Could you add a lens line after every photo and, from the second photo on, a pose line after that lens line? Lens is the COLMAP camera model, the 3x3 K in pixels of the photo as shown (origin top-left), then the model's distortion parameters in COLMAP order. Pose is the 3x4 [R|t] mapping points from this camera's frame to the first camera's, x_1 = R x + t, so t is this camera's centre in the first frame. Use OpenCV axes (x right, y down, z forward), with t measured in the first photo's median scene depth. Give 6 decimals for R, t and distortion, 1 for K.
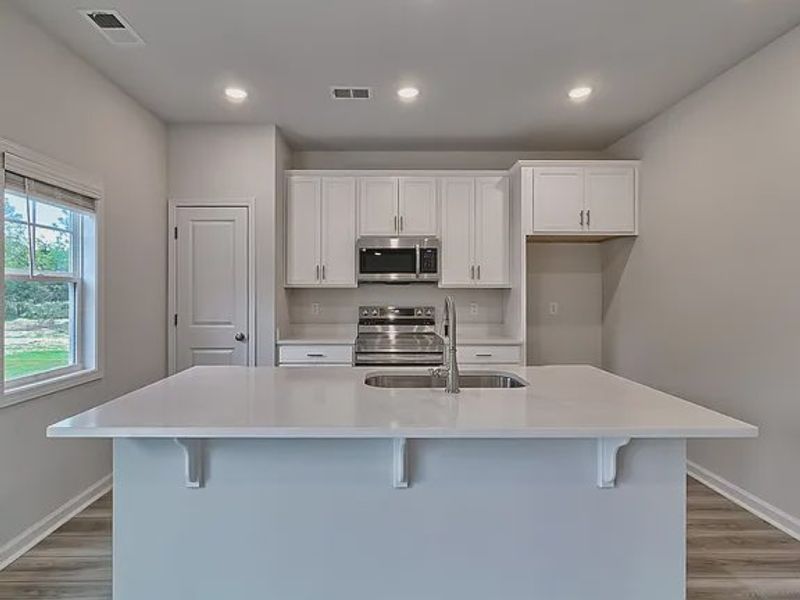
lens RADIAL K [[435.9, 0, 395.1], [0, 435.9, 293.3], [0, 0, 1]] dist [0.009176, 0.000794]
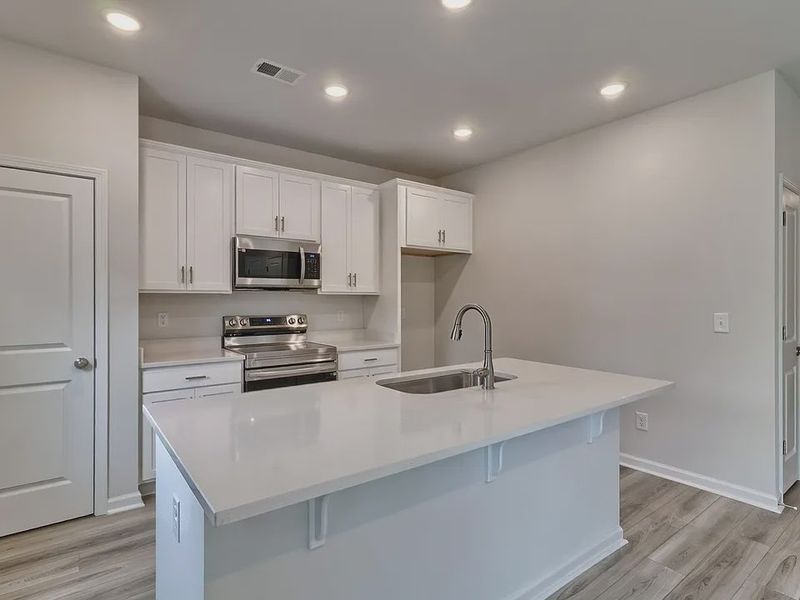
lens RADIAL K [[435.9, 0, 396.1], [0, 435.9, 300.6], [0, 0, 1]] dist [0.009176, 0.000794]
pose [[0.795290, -0.003338, 0.606219, -0.359184], [0.003422, 0.999994, 0.001016, 0.000686], [-0.606219, 0.001267, 0.795297, 0.126934]]
